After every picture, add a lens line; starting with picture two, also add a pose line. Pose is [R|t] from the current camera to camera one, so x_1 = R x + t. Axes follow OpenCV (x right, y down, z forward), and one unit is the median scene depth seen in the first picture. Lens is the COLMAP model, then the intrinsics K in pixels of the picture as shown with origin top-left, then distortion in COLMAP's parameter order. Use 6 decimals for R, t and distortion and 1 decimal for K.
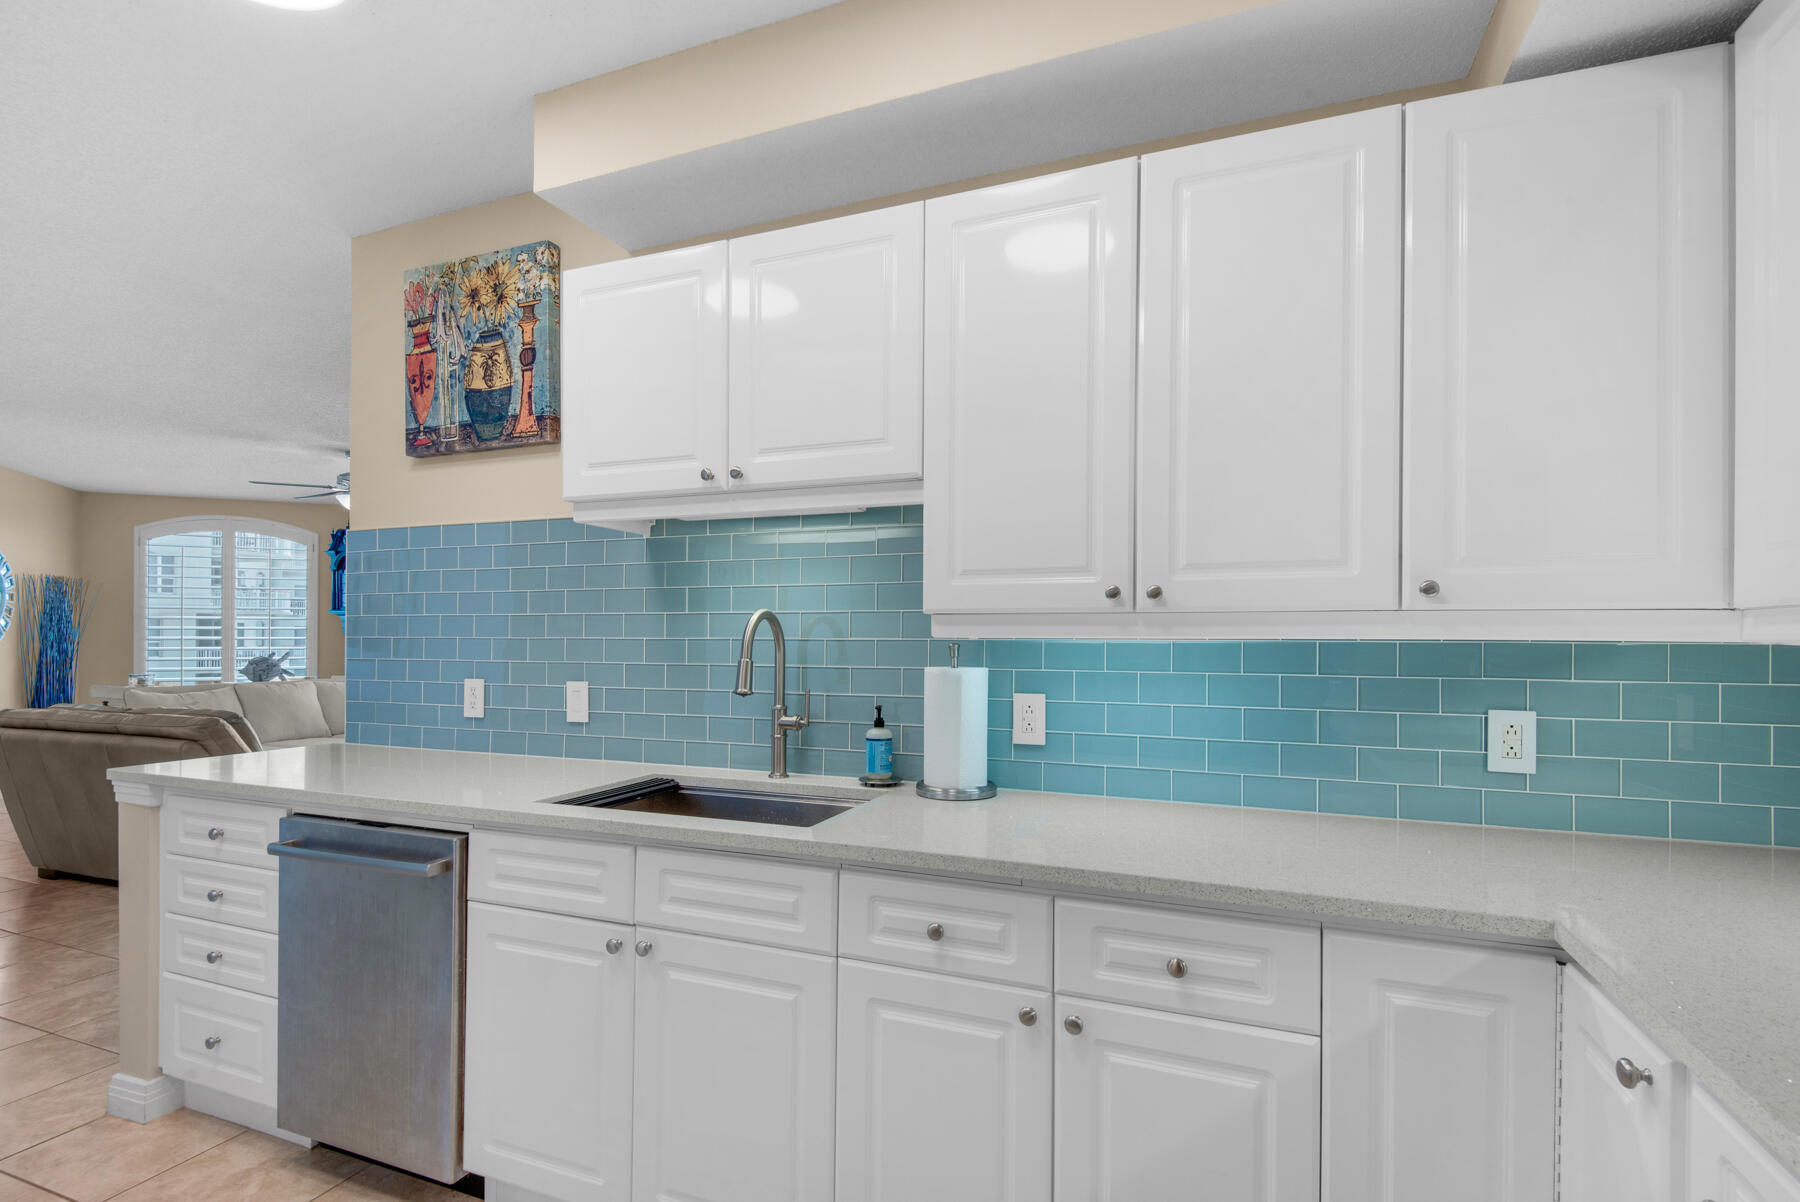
lens RADIAL K [[813.9, 0, 904.3], [0, 813.9, 623.8], [0, 0, 1]] dist [0.001511, -0.009113]
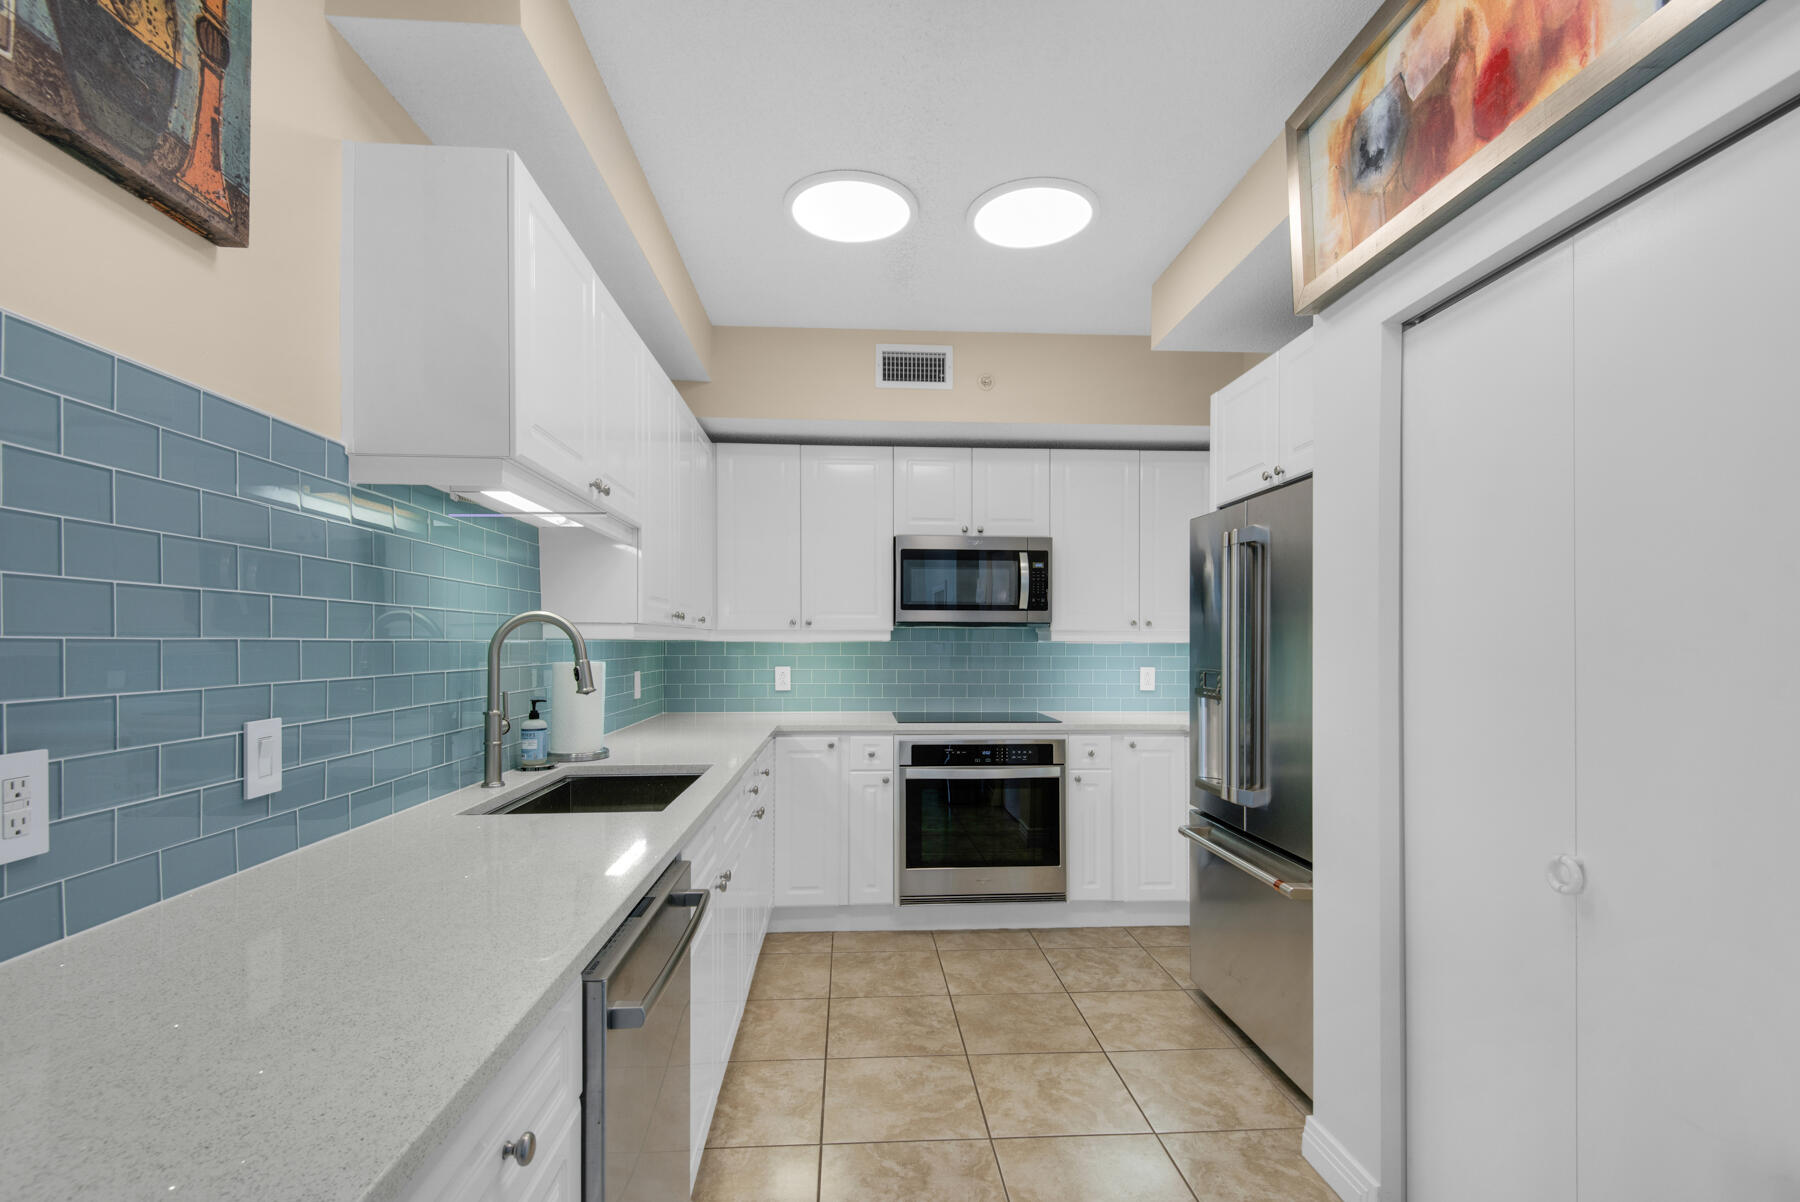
lens RADIAL K [[819.1, 0, 904.0], [0, 819.1, 608.0], [0, 0, 1]] dist [0.029697, -0.013454]
pose [[-0.413210, 0.036923, 0.909887, -1.040829], [-0.013914, 0.998805, -0.046849, 0.016636], [-0.910529, -0.032018, -0.412202, 0.811248]]
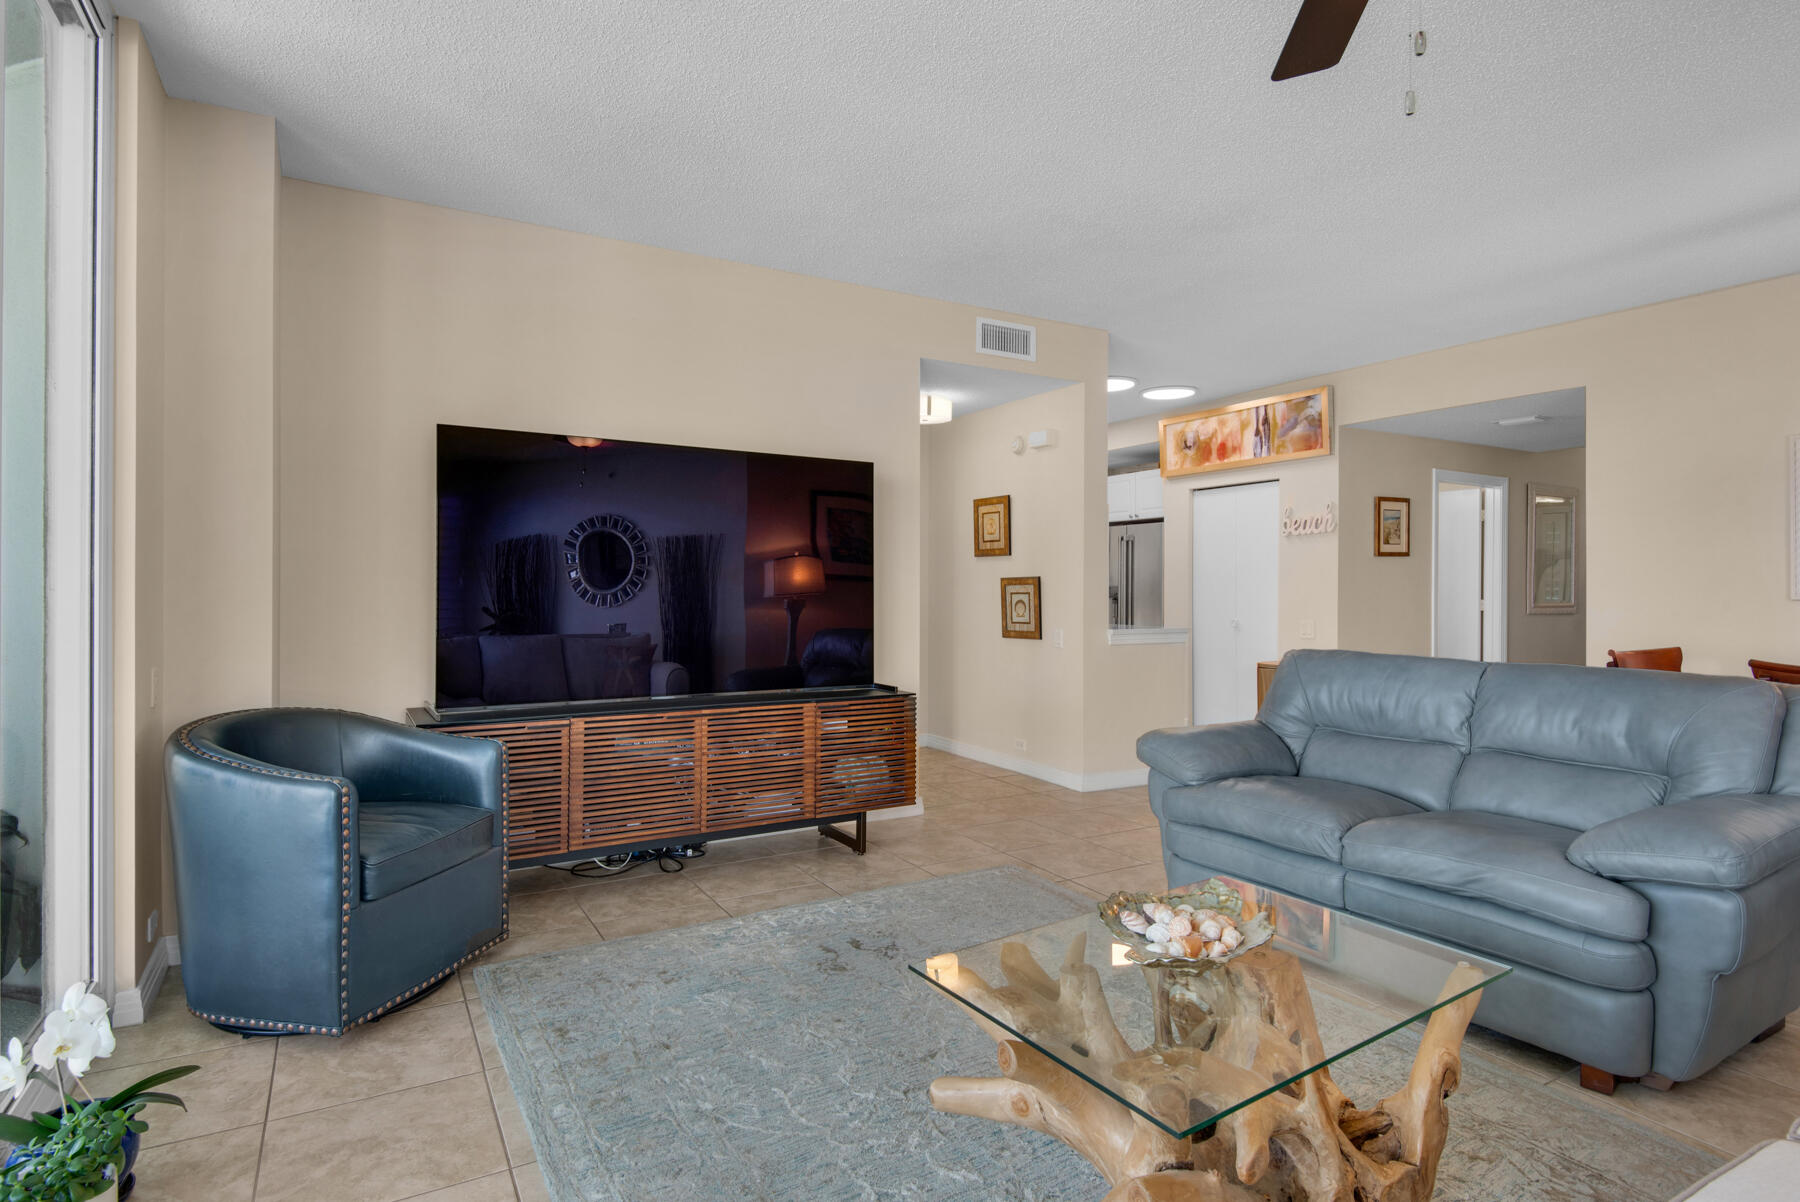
lens RADIAL K [[943.7, 0, 903.8], [0, 943.7, 584.3], [0, 0, 1]] dist [0.043432, -0.039790]
pose [[-0.783770, 0.000635, 0.621051, -1.751529], [-0.013103, 0.999760, -0.017558, 0.107325], [-0.620913, -0.021899, -0.783574, 3.113898]]
